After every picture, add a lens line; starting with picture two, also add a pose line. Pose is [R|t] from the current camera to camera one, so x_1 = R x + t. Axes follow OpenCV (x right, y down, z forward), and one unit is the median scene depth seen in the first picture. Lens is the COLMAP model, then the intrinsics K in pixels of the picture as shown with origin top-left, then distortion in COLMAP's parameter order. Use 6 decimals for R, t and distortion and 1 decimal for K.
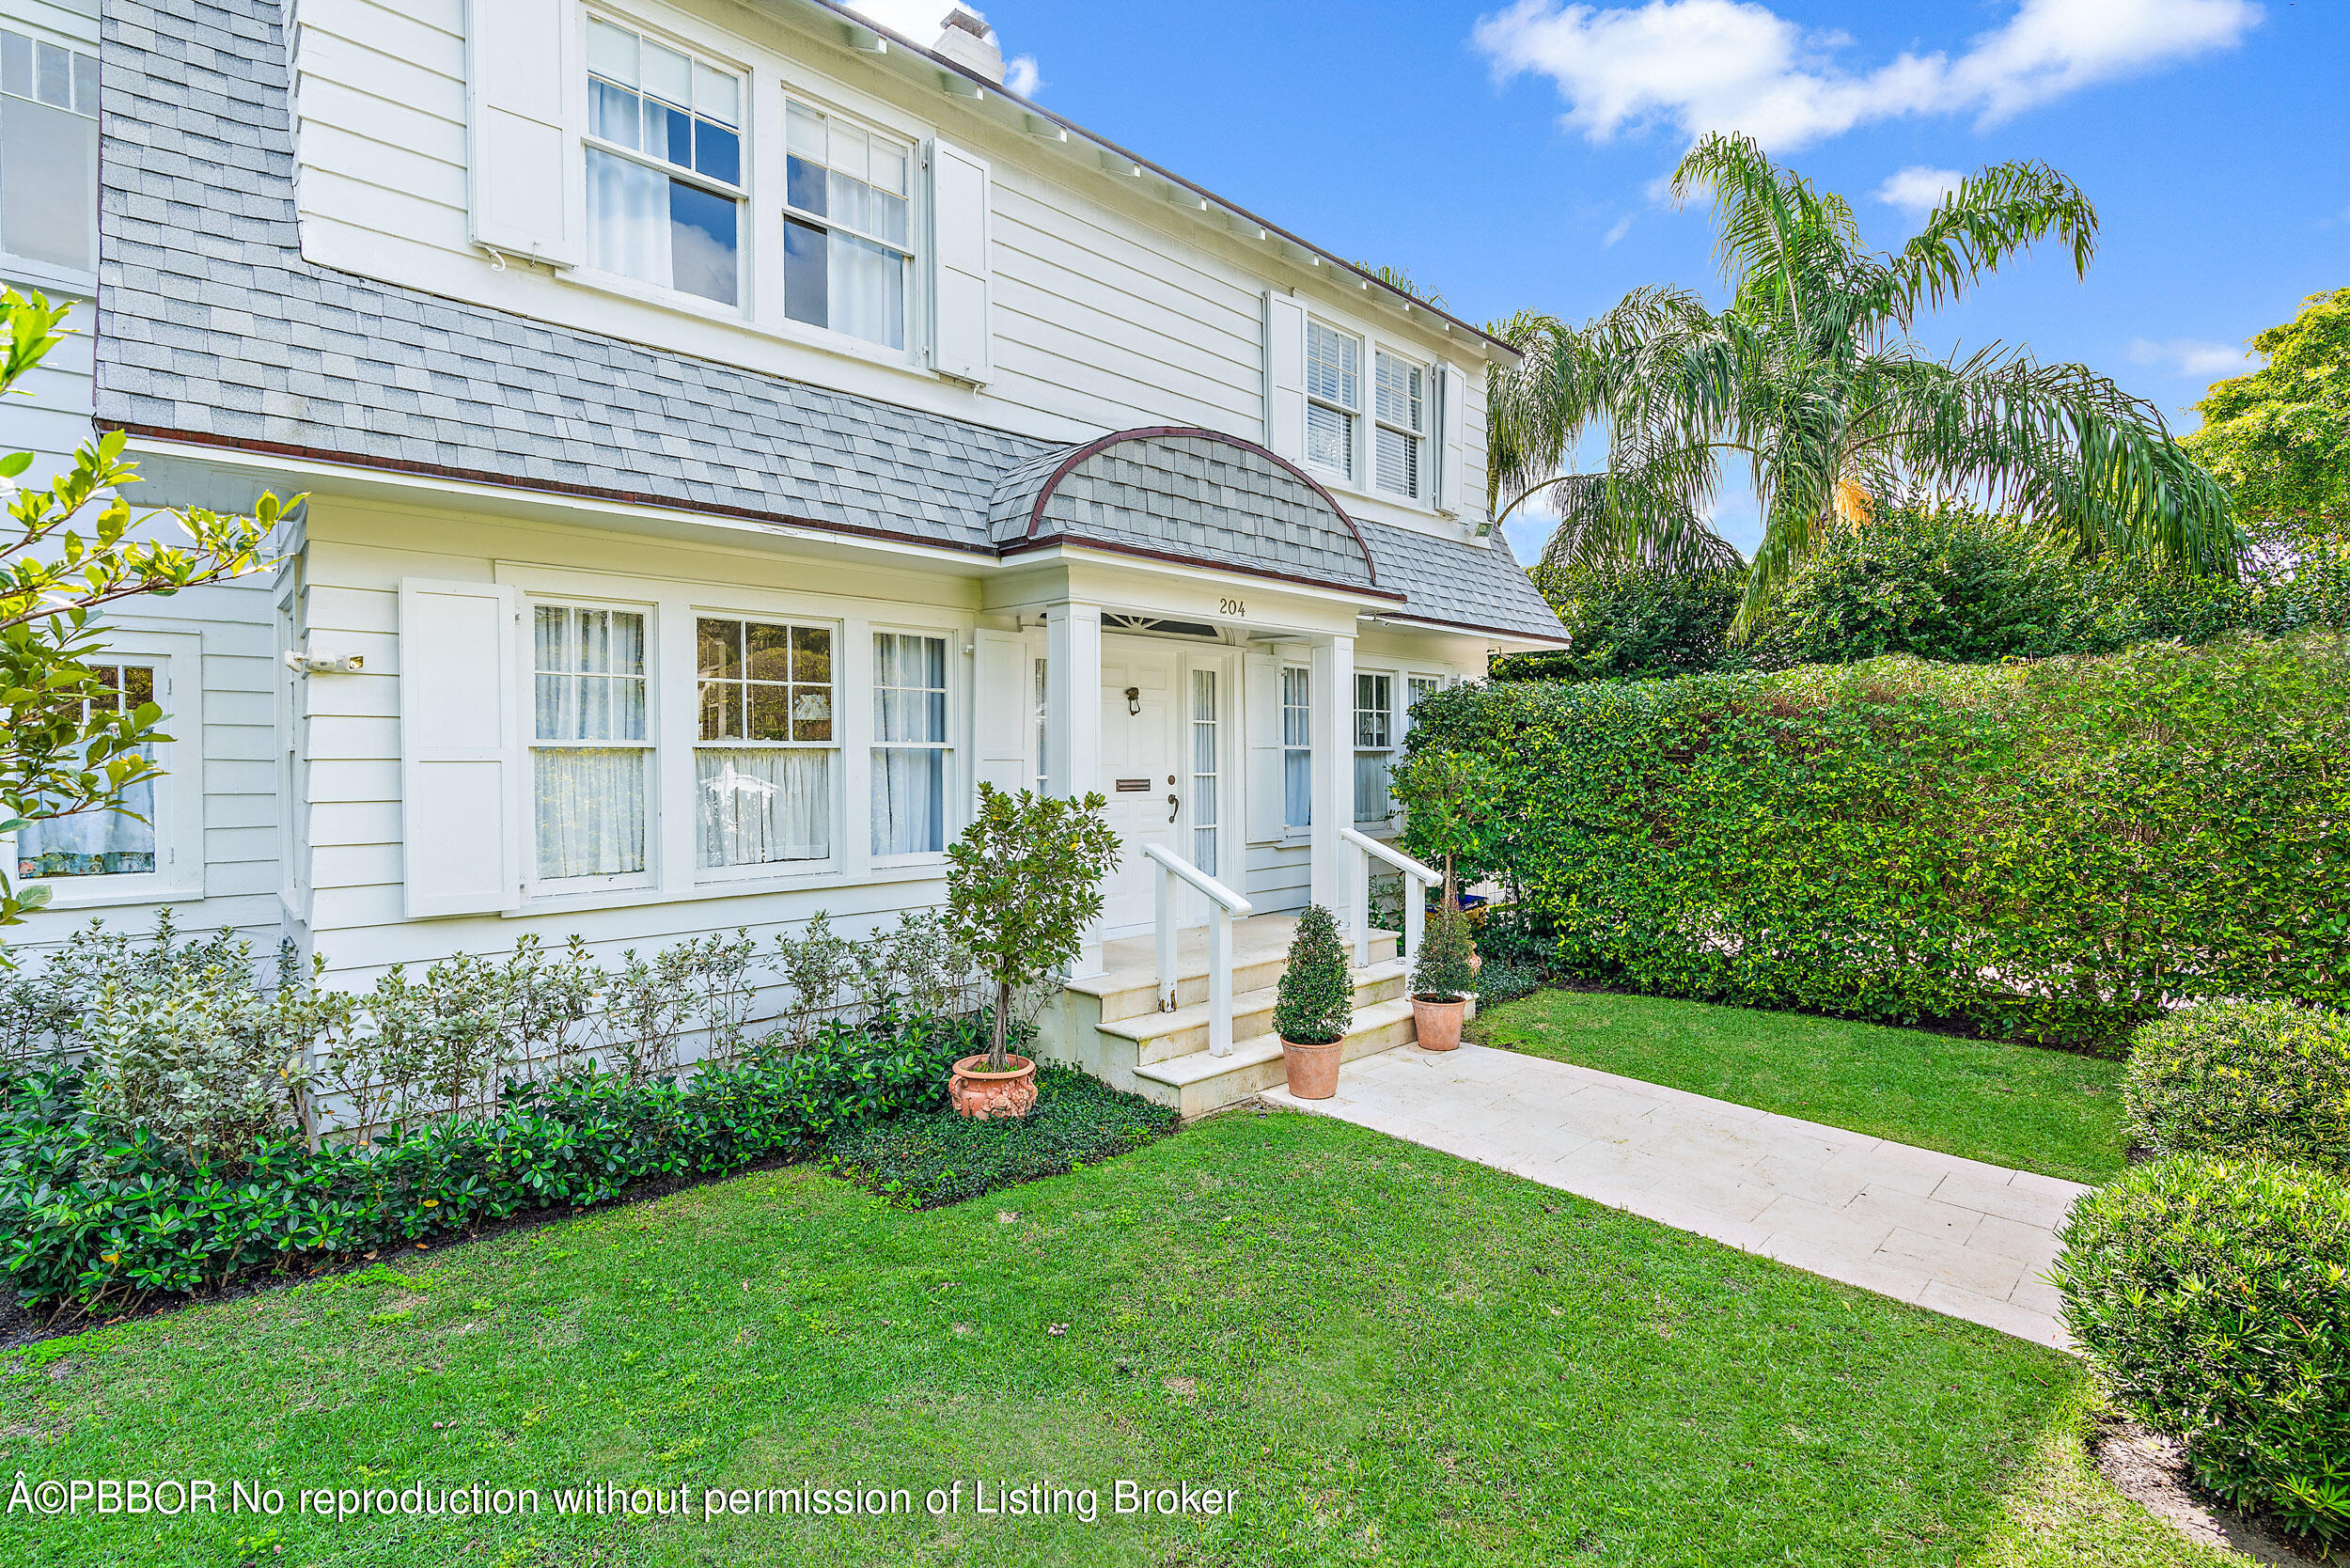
lens RADIAL K [[1076.5, 0, 1162.6], [0, 1076.5, 779.5], [0, 0, 1]] dist [-0.002300, 0.000166]
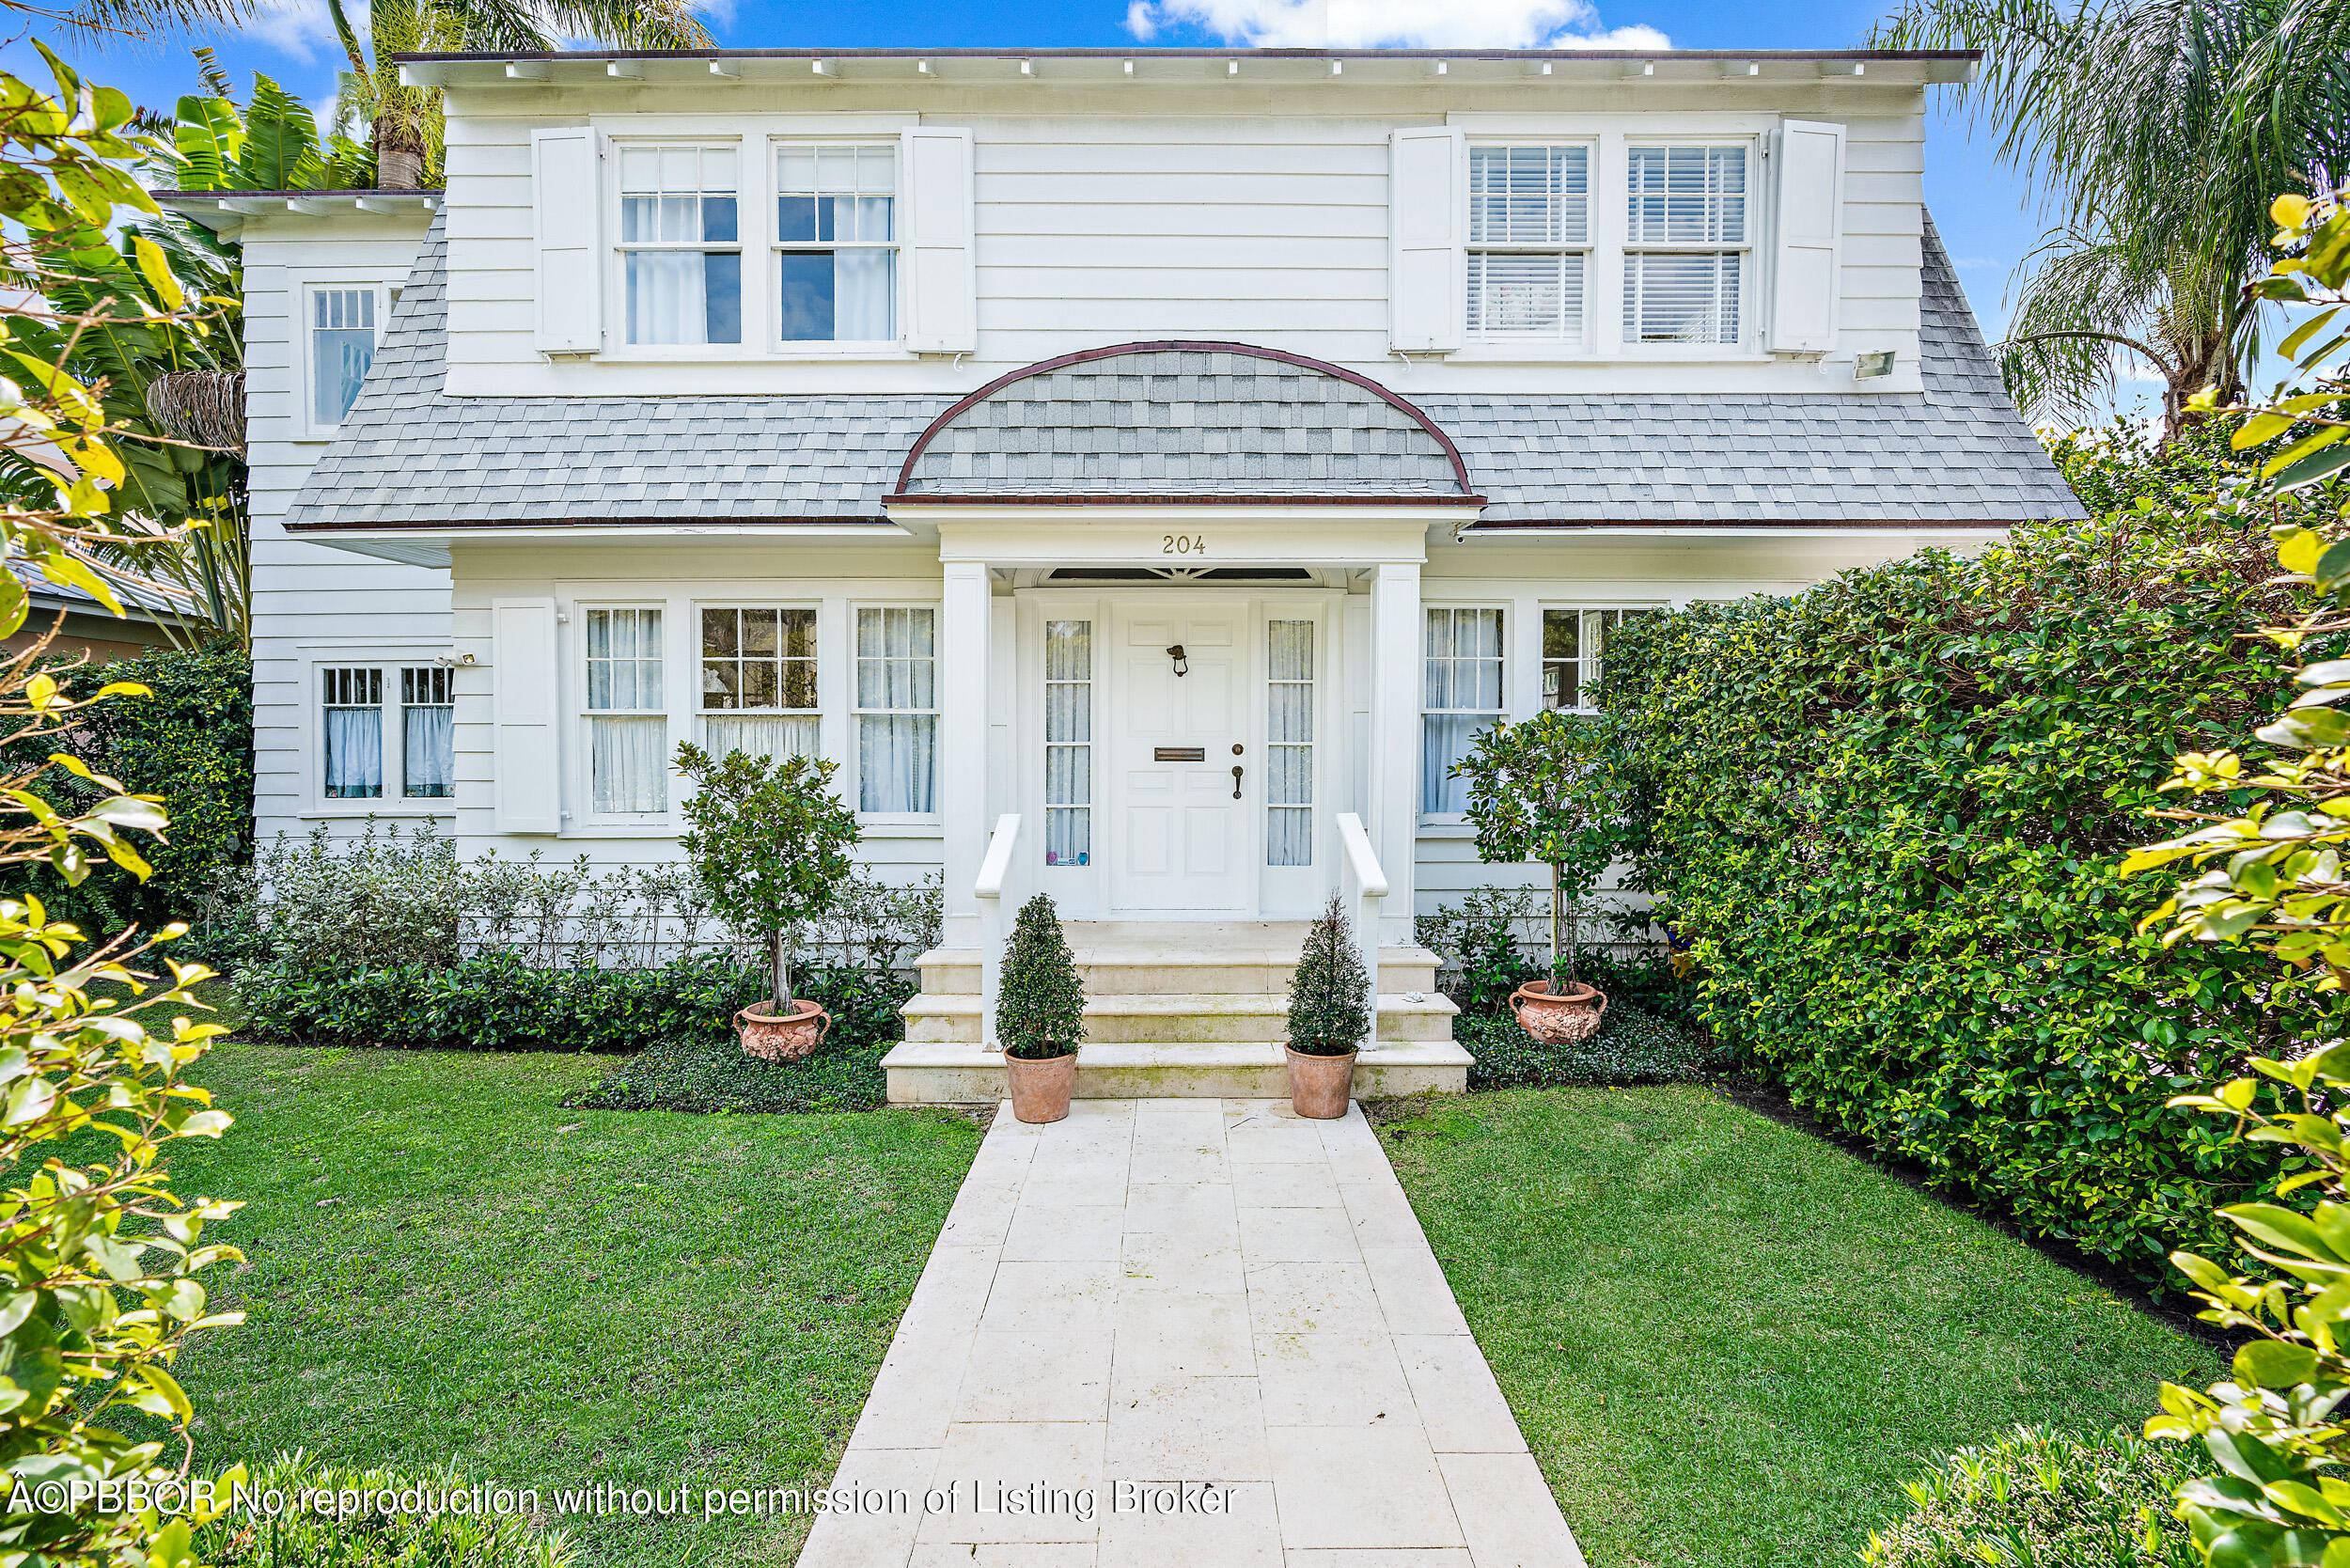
lens RADIAL K [[1076.5, 0, 1162.6], [0, 1076.5, 779.5], [0, 0, 1]] dist [-0.002300, 0.000166]
pose [[0.728418, 0.030048, -0.684474, 0.702027], [-0.016574, 0.999518, 0.026240, 0.003453], [0.684933, -0.007769, 0.728565, 0.405942]]
